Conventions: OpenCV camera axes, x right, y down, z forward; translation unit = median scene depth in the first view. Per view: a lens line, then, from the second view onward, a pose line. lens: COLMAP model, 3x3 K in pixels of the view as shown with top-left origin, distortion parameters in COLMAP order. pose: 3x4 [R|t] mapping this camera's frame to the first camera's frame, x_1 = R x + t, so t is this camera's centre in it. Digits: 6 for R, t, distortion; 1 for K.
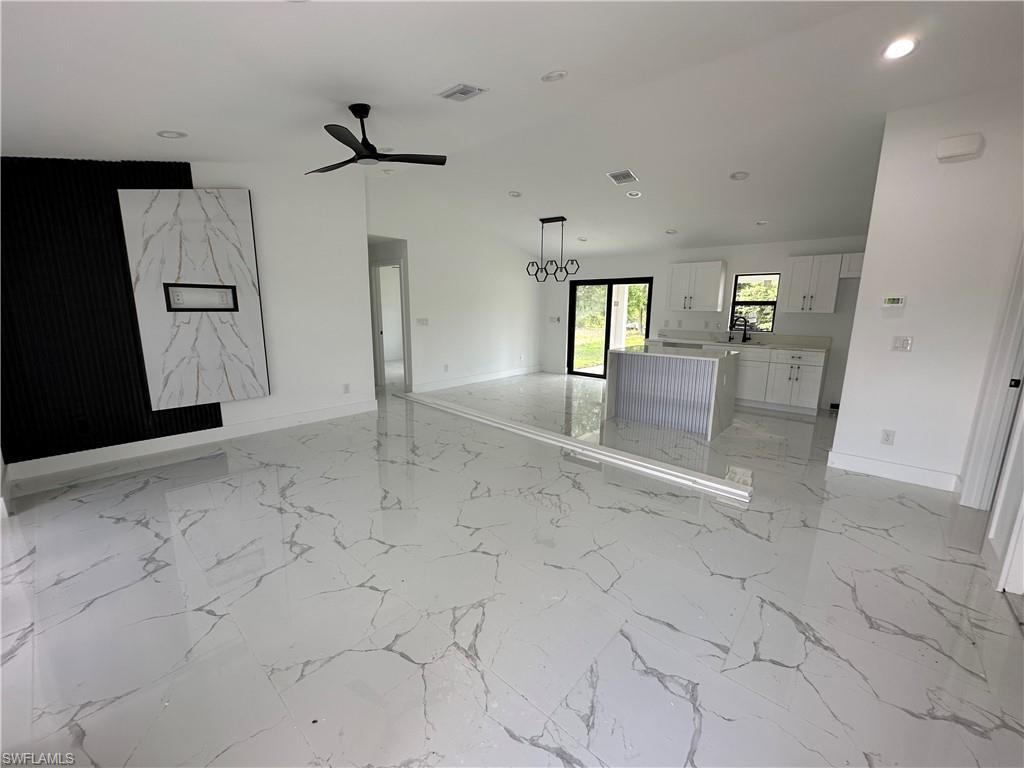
lens RADIAL K [[407.7, 0, 512.0], [0, 407.7, 384.0], [0, 0, 1]] dist [-0.002846, -0.000067]
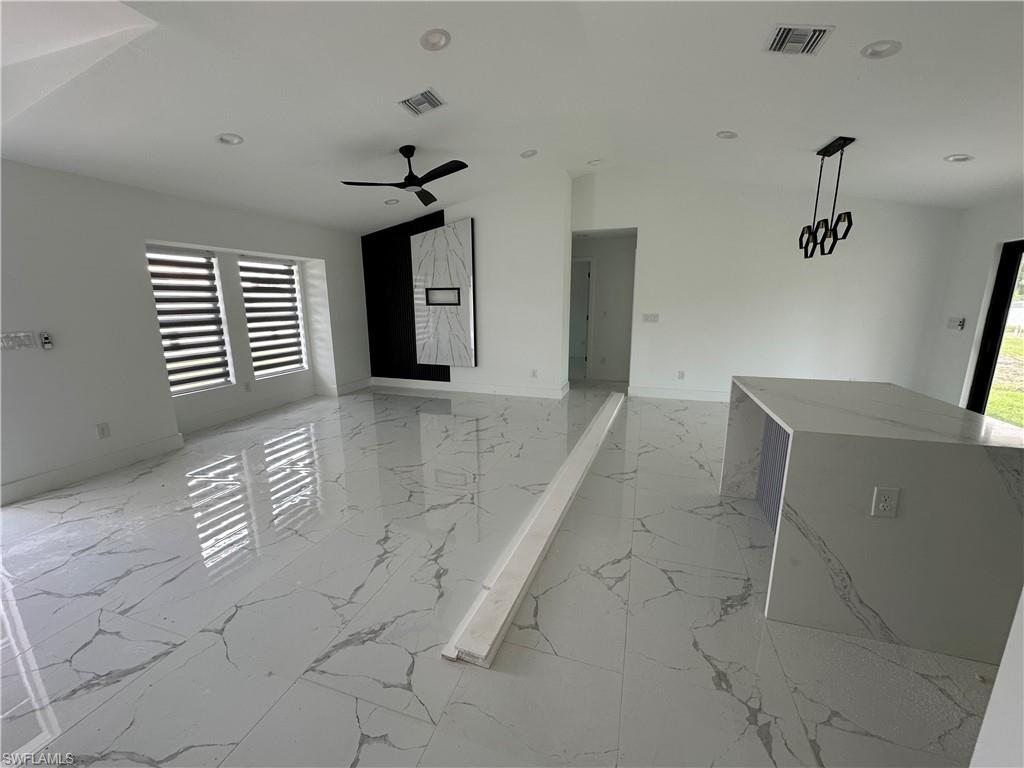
lens RADIAL K [[407.7, 0, 512.0], [0, 407.7, 384.0], [0, 0, 1]] dist [-0.002846, -0.000067]
pose [[0.397106, 0.176543, -0.900633, 0.767433], [-0.164032, 0.979176, 0.119614, -0.110299], [0.902995, 0.100233, 0.417795, 0.599247]]
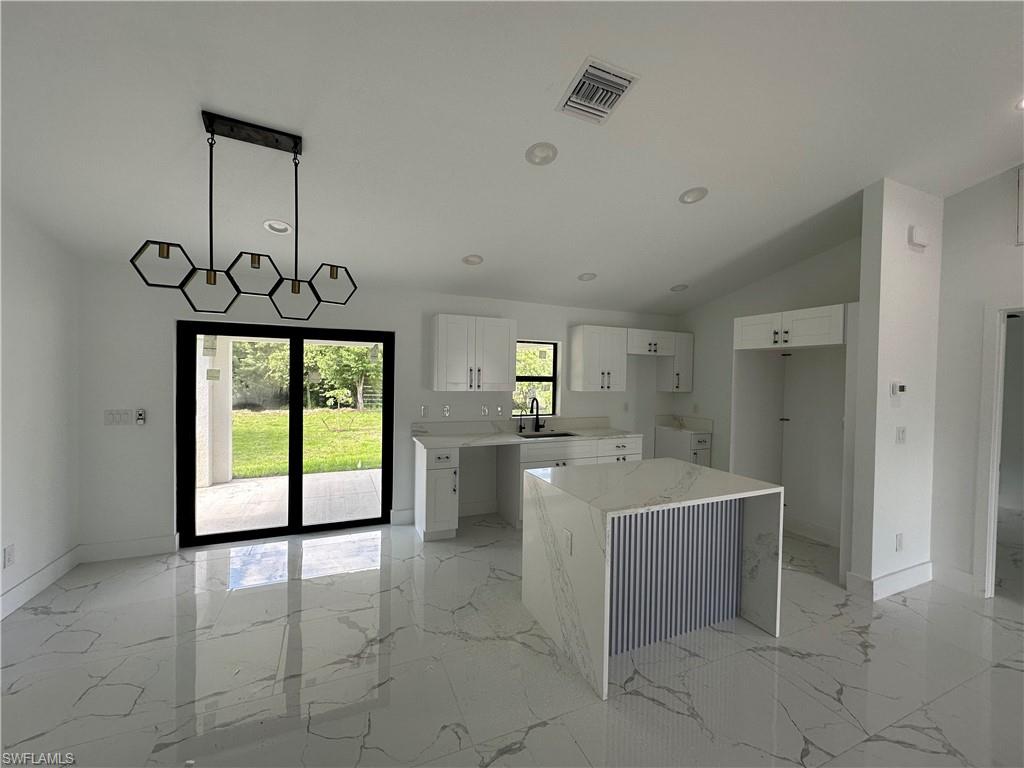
lens RADIAL K [[407.7, 0, 512.0], [0, 407.7, 384.0], [0, 0, 1]] dist [-0.002846, -0.000067]
pose [[0.425101, -0.020410, 0.904916, -0.176417], [0.155844, 0.986466, -0.050961, -0.242149], [-0.891628, 0.162690, 0.422529, 1.106463]]
